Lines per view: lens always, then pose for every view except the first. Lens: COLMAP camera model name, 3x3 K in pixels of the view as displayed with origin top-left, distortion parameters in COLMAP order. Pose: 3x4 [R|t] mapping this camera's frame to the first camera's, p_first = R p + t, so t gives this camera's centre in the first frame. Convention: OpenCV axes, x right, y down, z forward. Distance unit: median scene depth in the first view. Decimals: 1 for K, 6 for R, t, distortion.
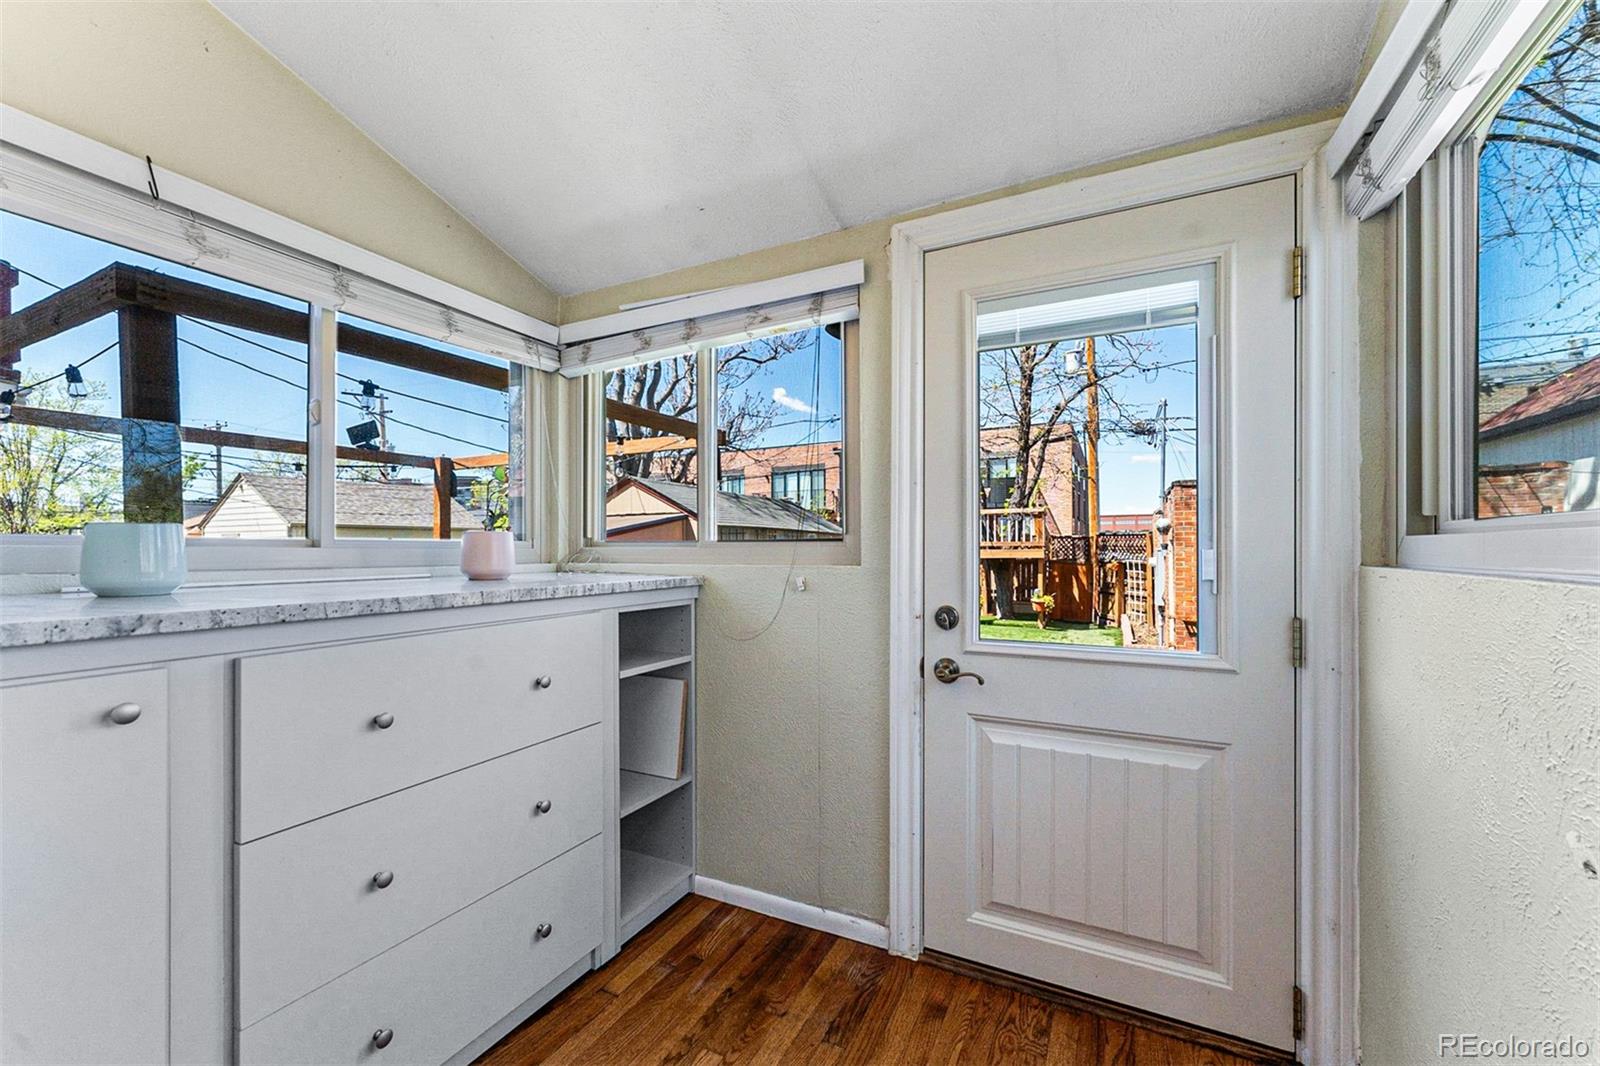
lens RADIAL K [[643.3, 0, 798.3], [0, 643.3, 546.4], [0, 0, 1]] dist [0.000249, -0.000142]
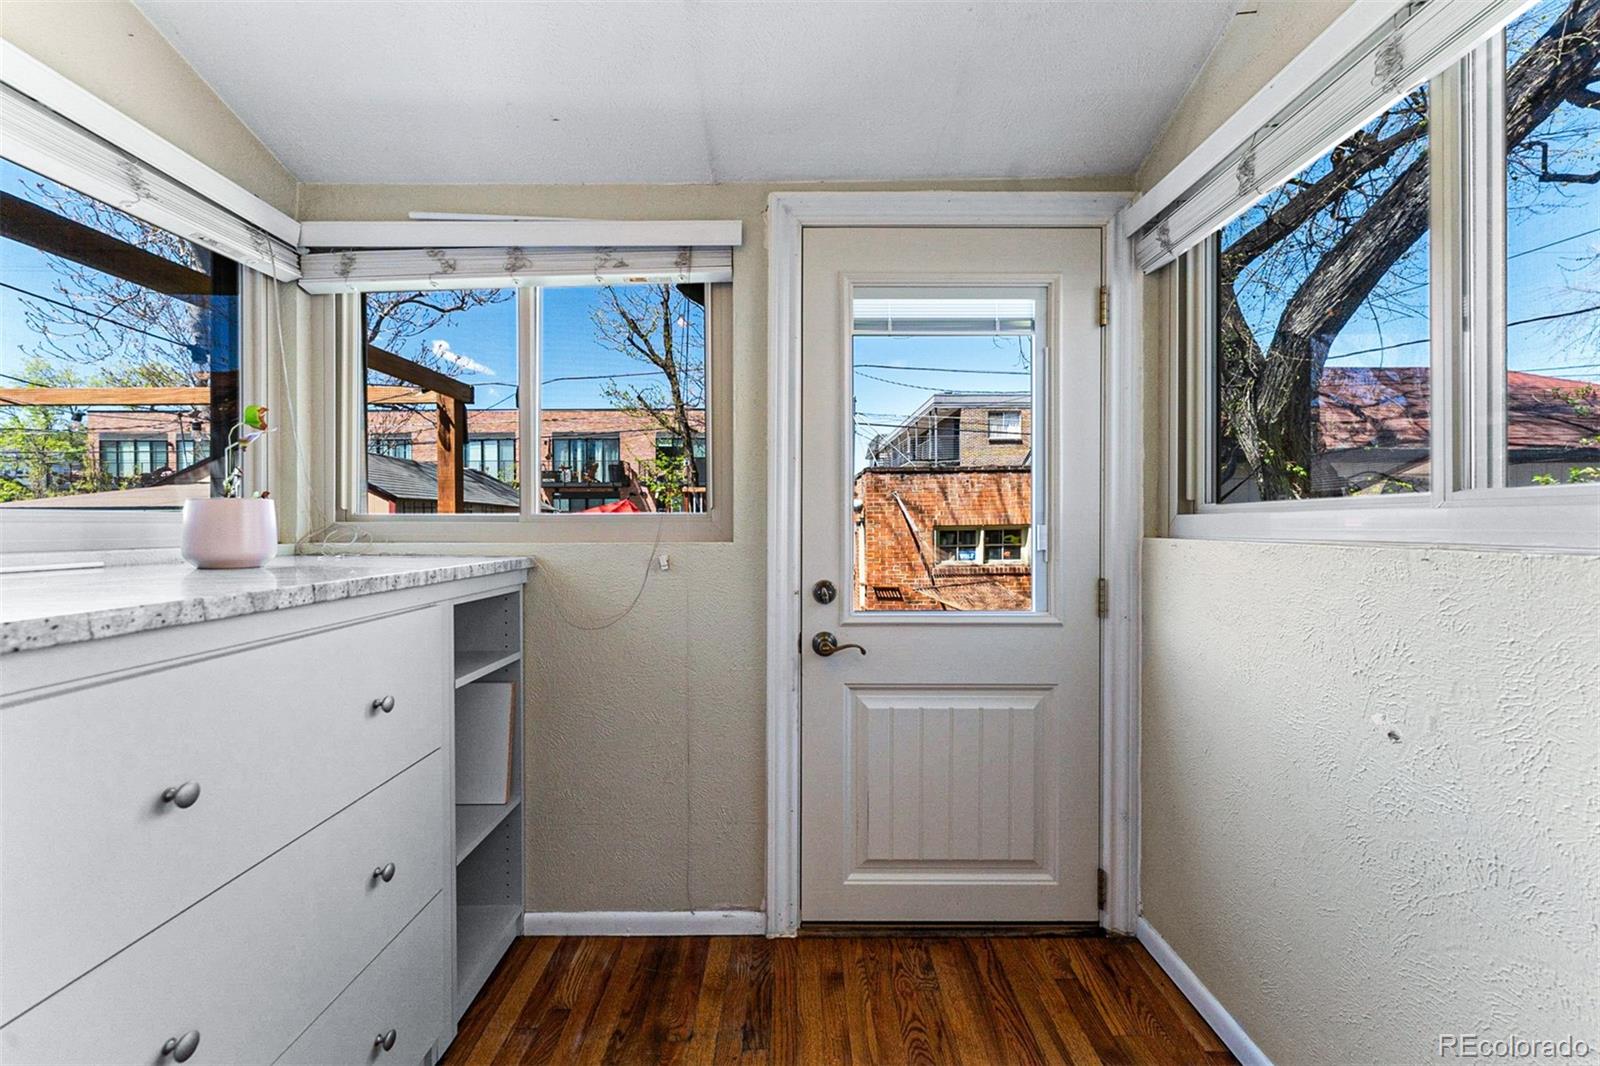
lens RADIAL K [[640.7, 0, 798.5], [0, 640.7, 527.0], [0, 0, 1]] dist [0.000704, -0.000187]
pose [[0.891293, -0.000271, 0.453428, -0.261707], [-0.002195, 0.999986, 0.004912, 0.003211], [-0.453423, -0.005374, 0.891279, 0.115049]]
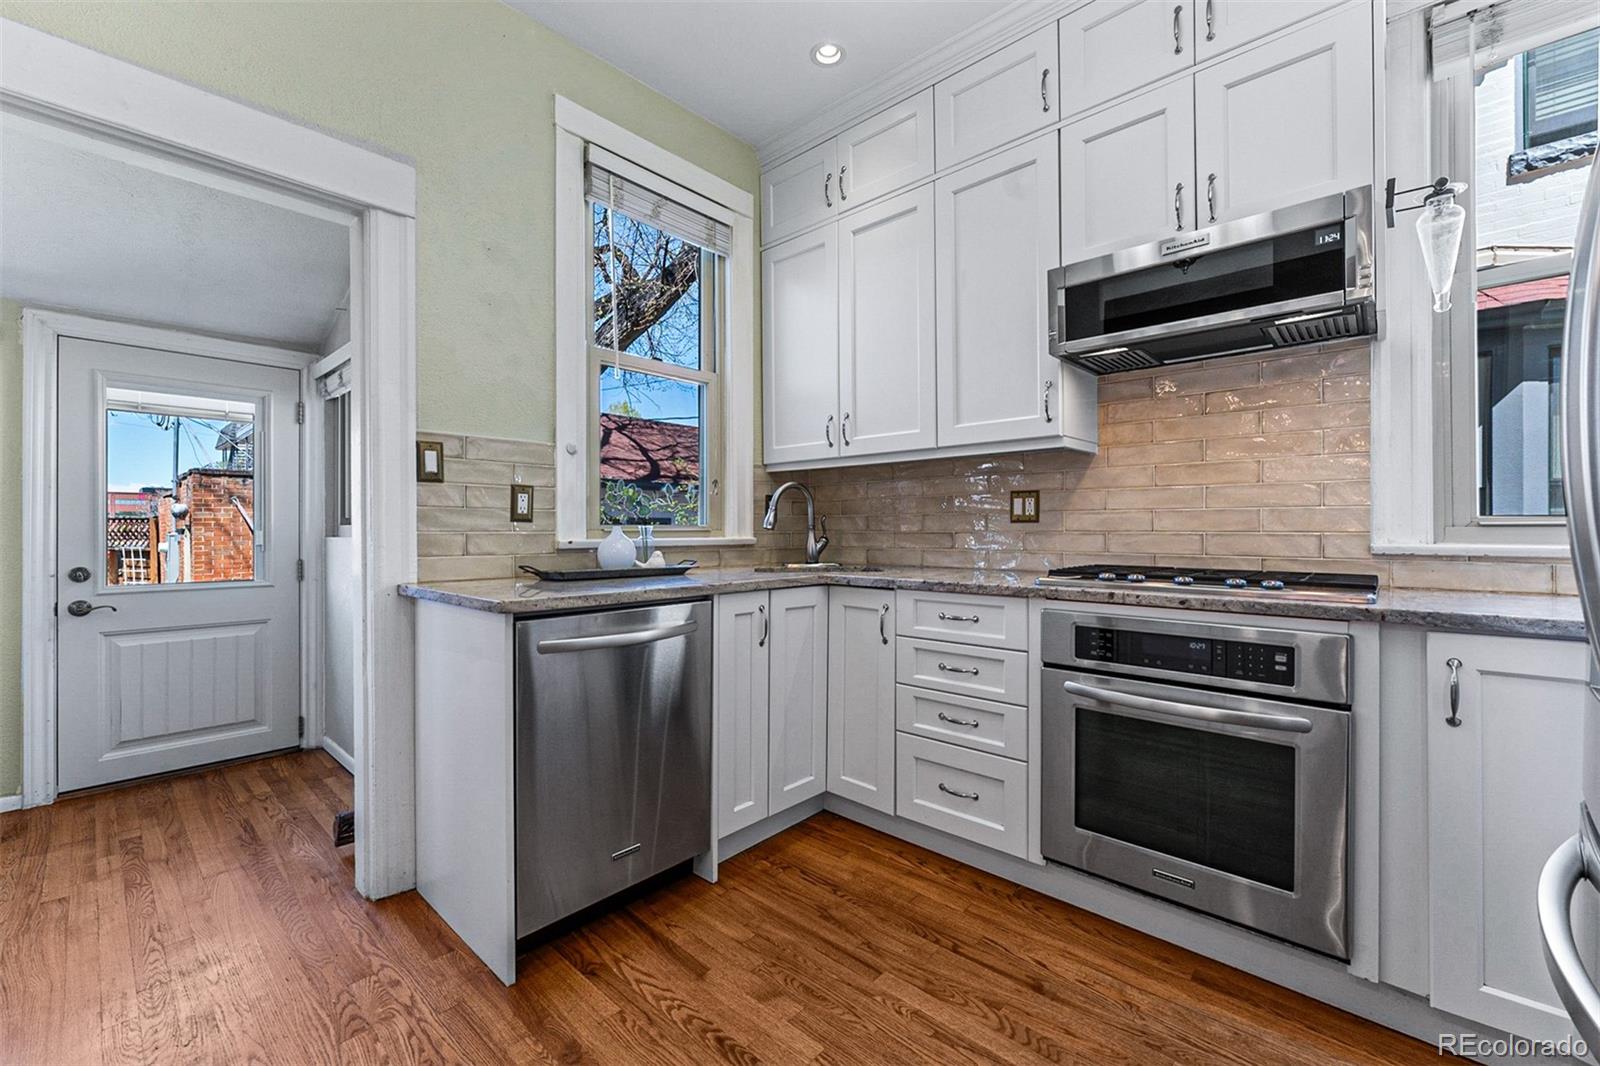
lens RADIAL K [[643.5, 0, 792.2], [0, 643.5, 529.2], [0, 0, 1]] dist [-0.007217, 0.000175]
pose [[0.265405, 0.002251, 0.964135, -0.797872], [0.001914, 0.999994, -0.002862, 0.007601], [-0.964135, 0.002605, 0.265399, -1.075899]]
